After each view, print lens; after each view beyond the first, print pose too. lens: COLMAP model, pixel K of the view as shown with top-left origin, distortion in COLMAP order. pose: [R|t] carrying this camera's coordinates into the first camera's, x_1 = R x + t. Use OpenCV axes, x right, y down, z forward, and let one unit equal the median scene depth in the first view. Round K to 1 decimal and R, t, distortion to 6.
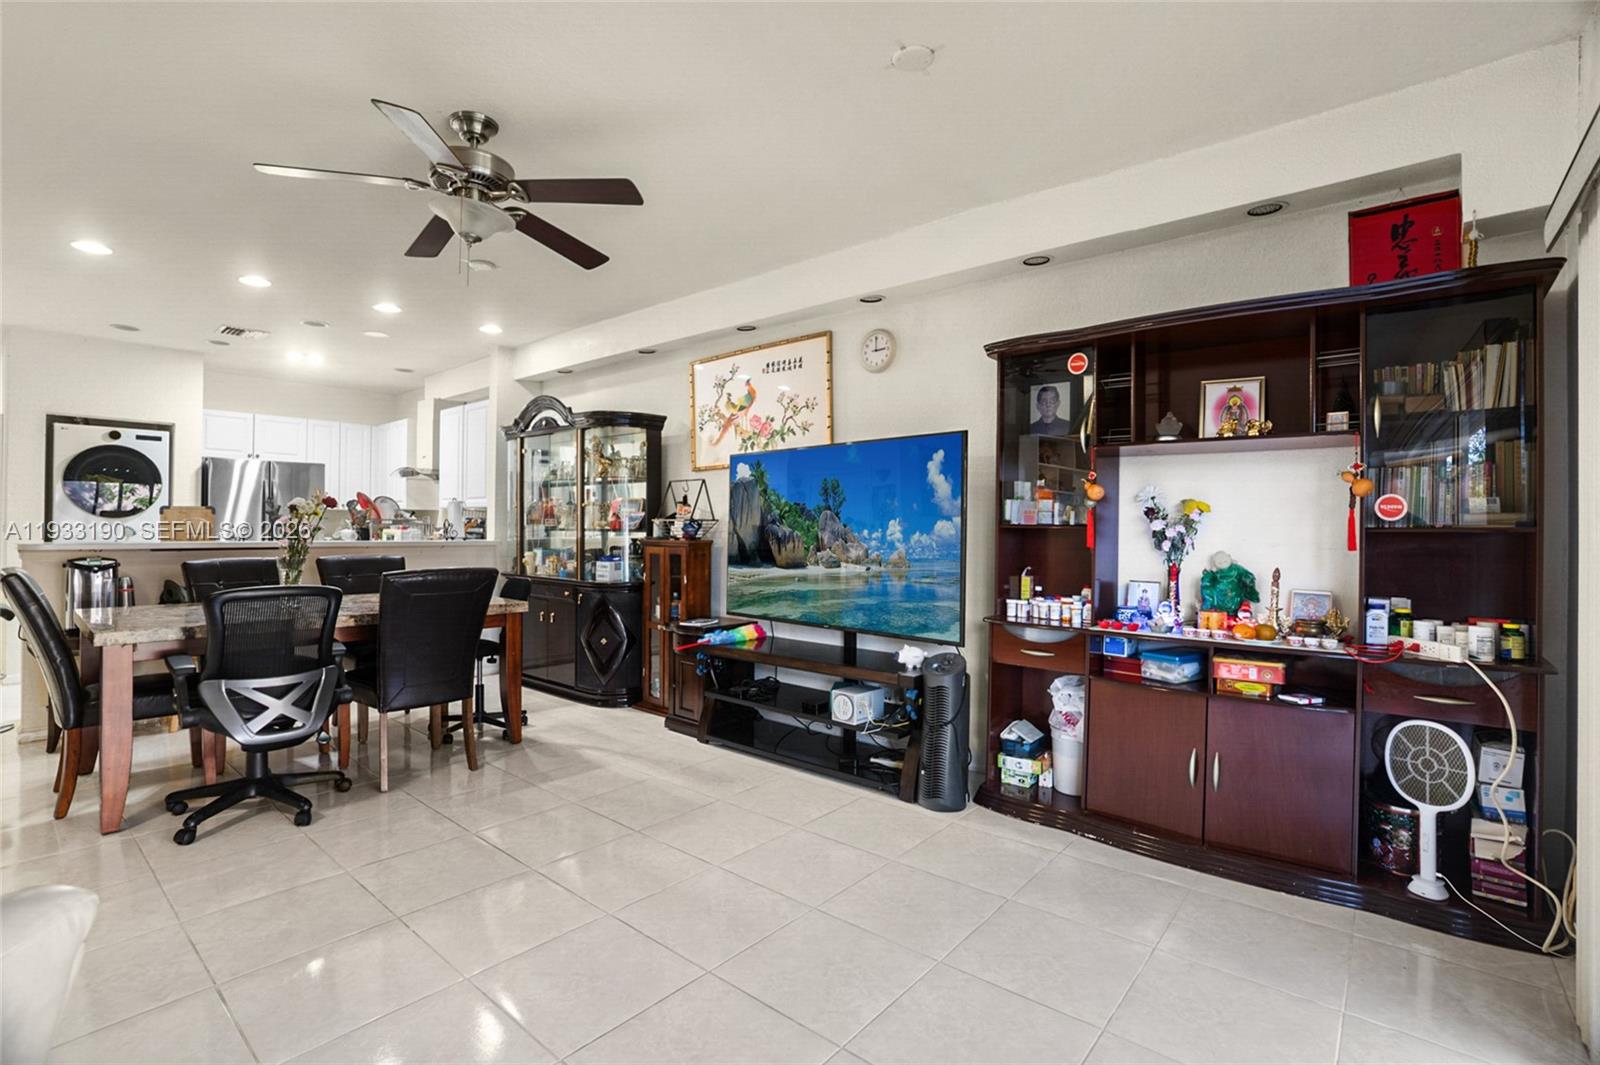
lens RADIAL K [[734.2, 0, 803.9], [0, 734.2, 518.7], [0, 0, 1]] dist [-0.068697, 0.027825]
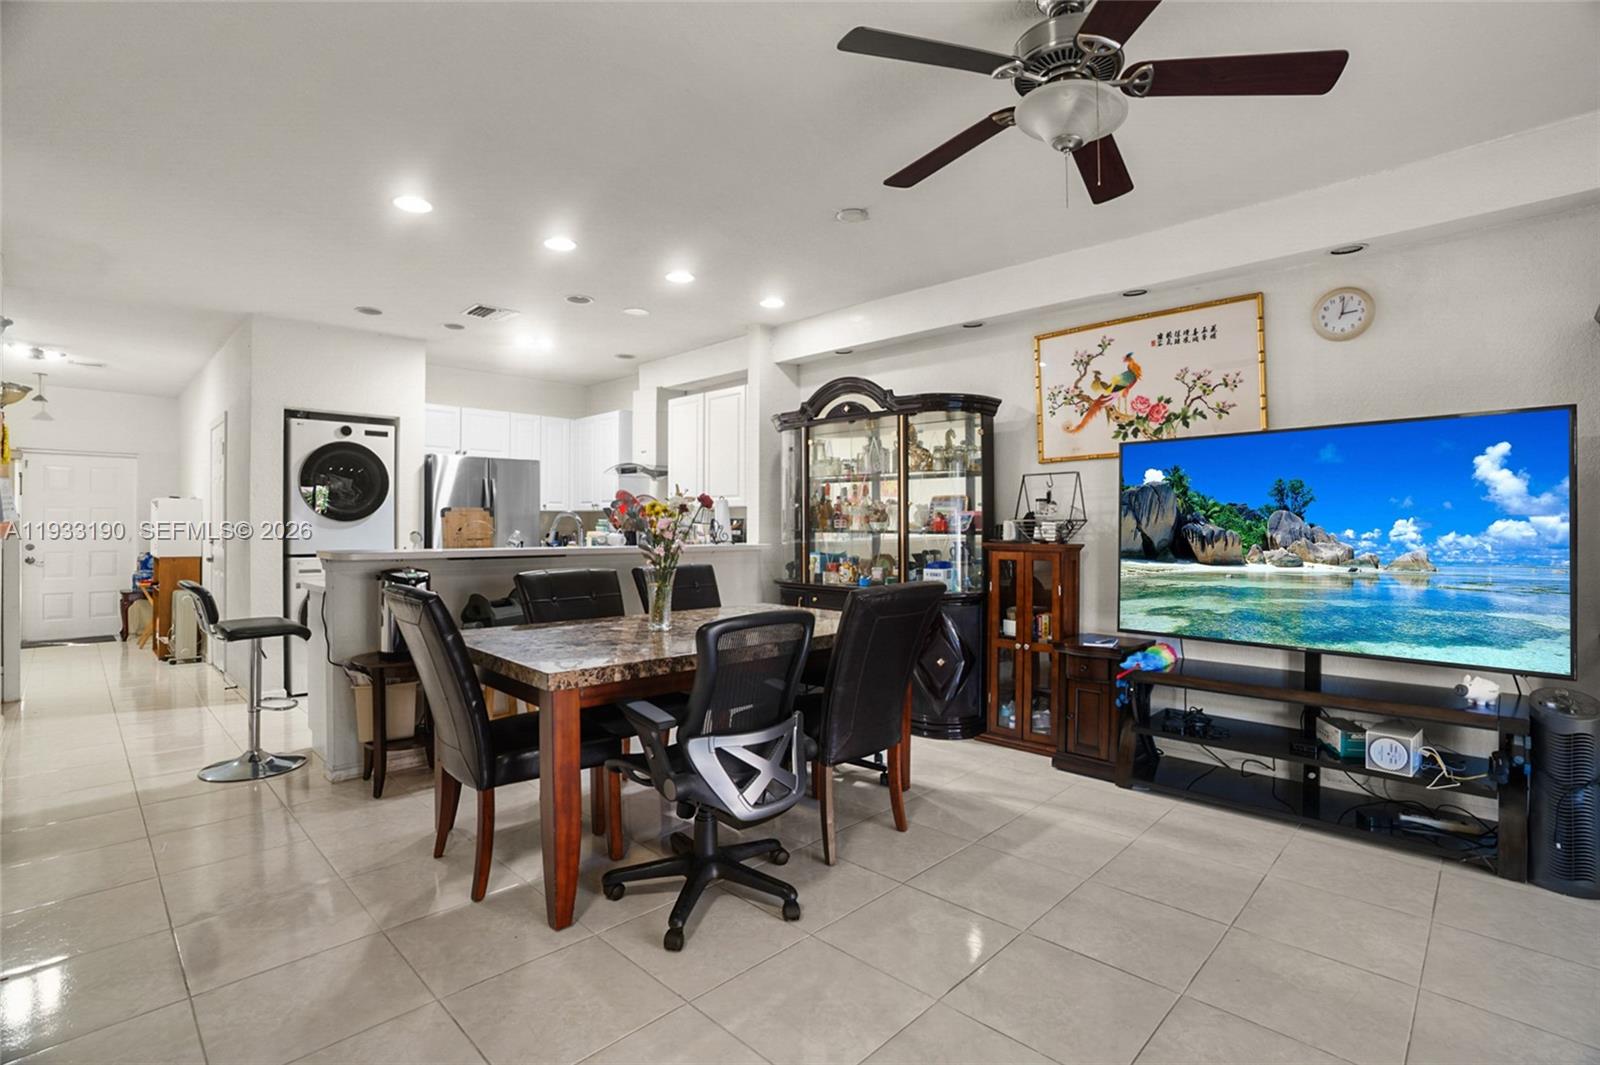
lens RADIAL K [[744.5, 0, 809.9], [0, 744.5, 516.3], [0, 0, 1]] dist [-0.071519, 0.028650]
pose [[0.997544, -0.006221, -0.069759, -0.386820], [0.006159, 0.999980, -0.001115, -0.003767], [0.069764, 0.000683, 0.997563, 0.127939]]
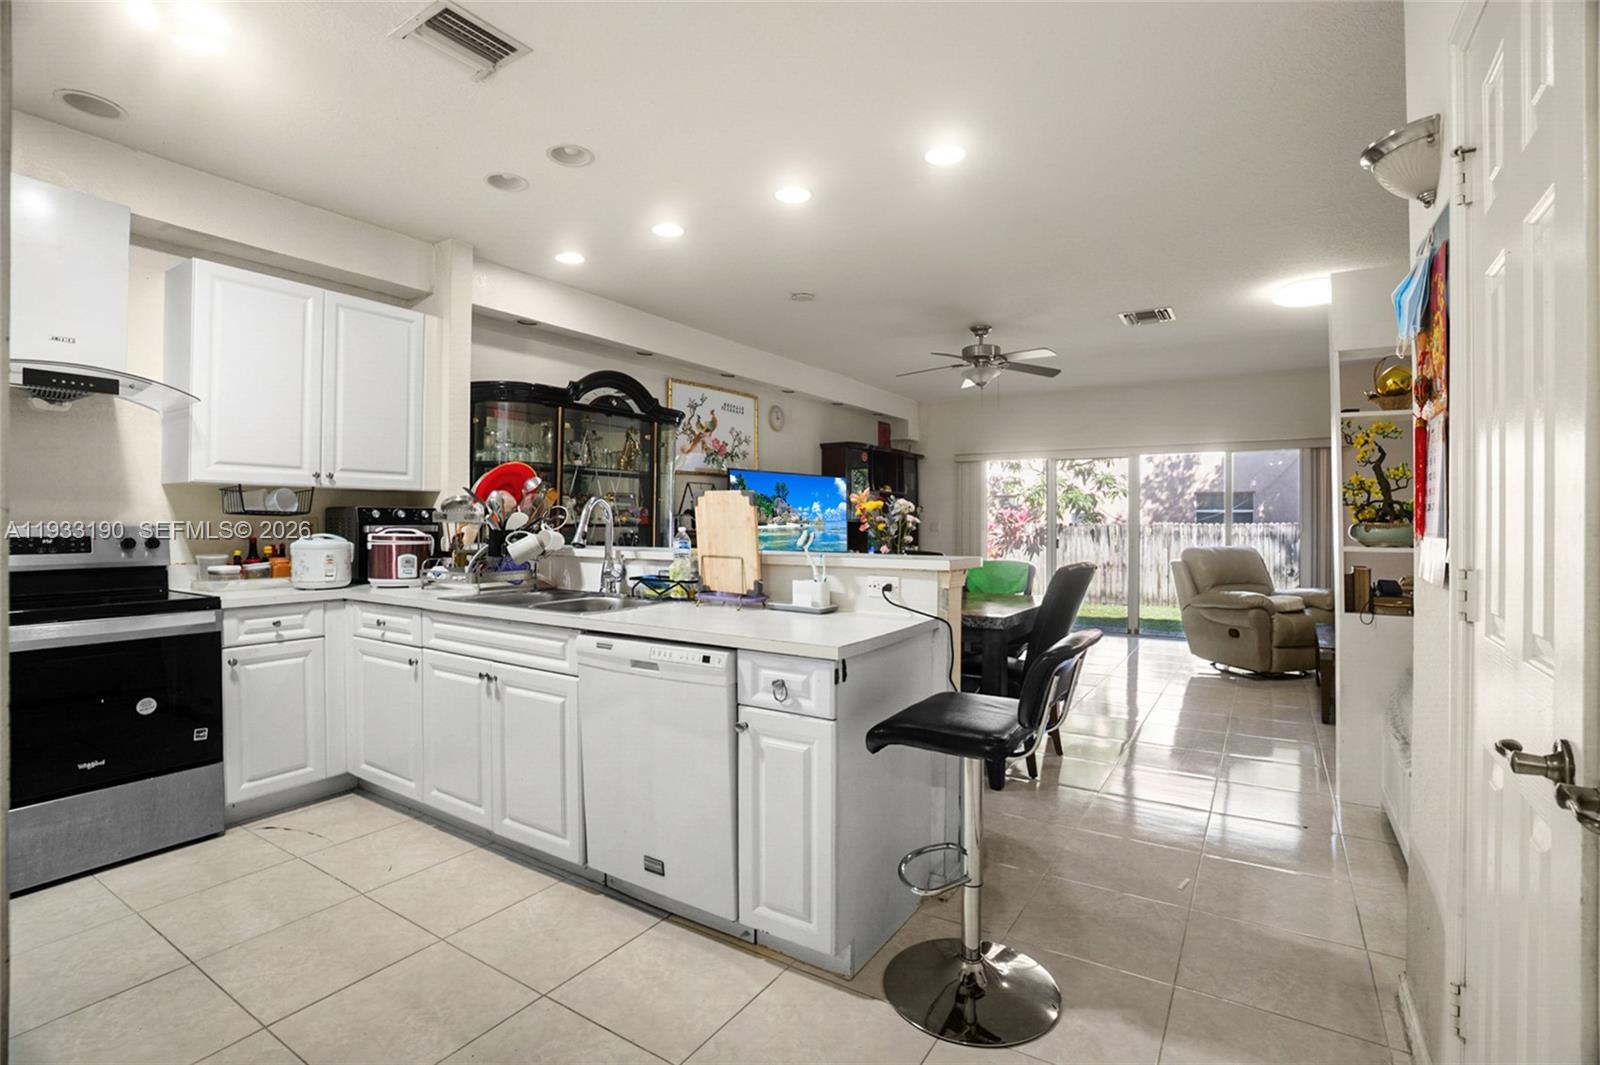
lens RADIAL K [[744.5, 0, 809.9], [0, 744.5, 516.3], [0, 0, 1]] dist [-0.071519, 0.028650]
pose [[-0.134855, 0.000458, 0.990865, -1.434729], [-0.009674, 0.999952, -0.001779, 0.002754], [-0.990818, -0.009825, -0.134844, 1.007547]]
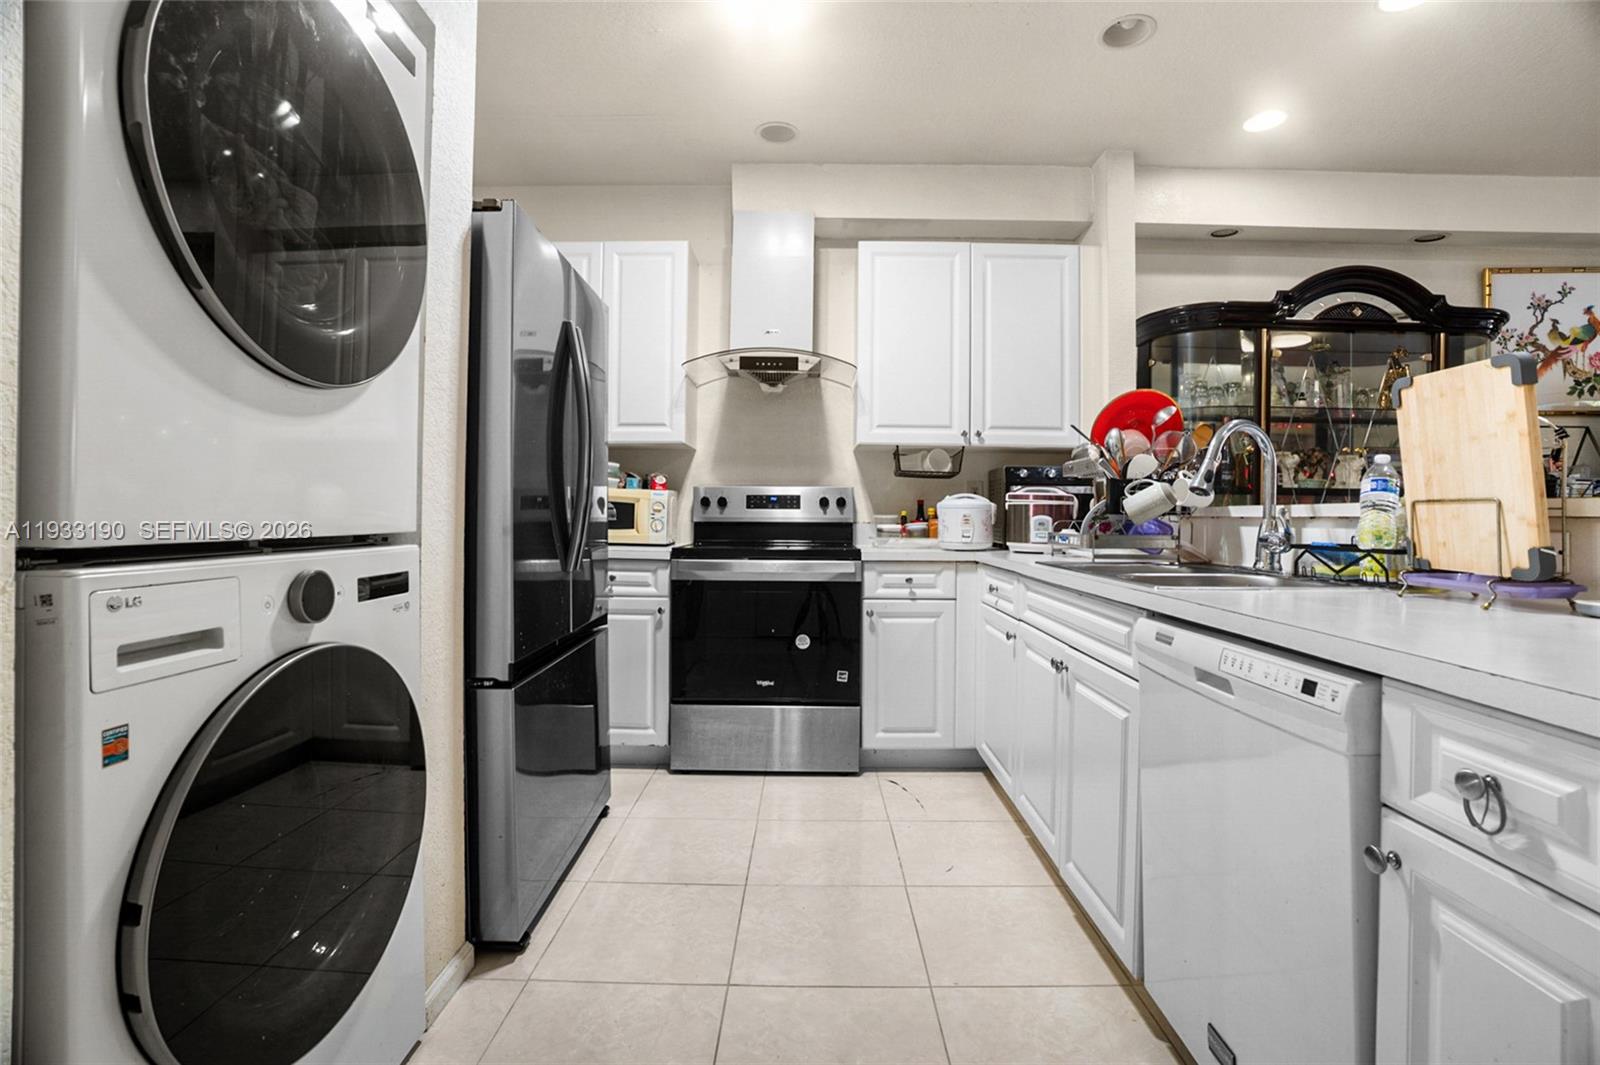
lens RADIAL K [[744.5, 0, 809.9], [0, 744.5, 516.3], [0, 0, 1]] dist [-0.071519, 0.028650]
pose [[0.771442, 0.000092, 0.636300, -1.228945], [-0.007444, 0.999933, 0.008881, 0.038391], [-0.636256, -0.011588, 0.771391, 0.942762]]
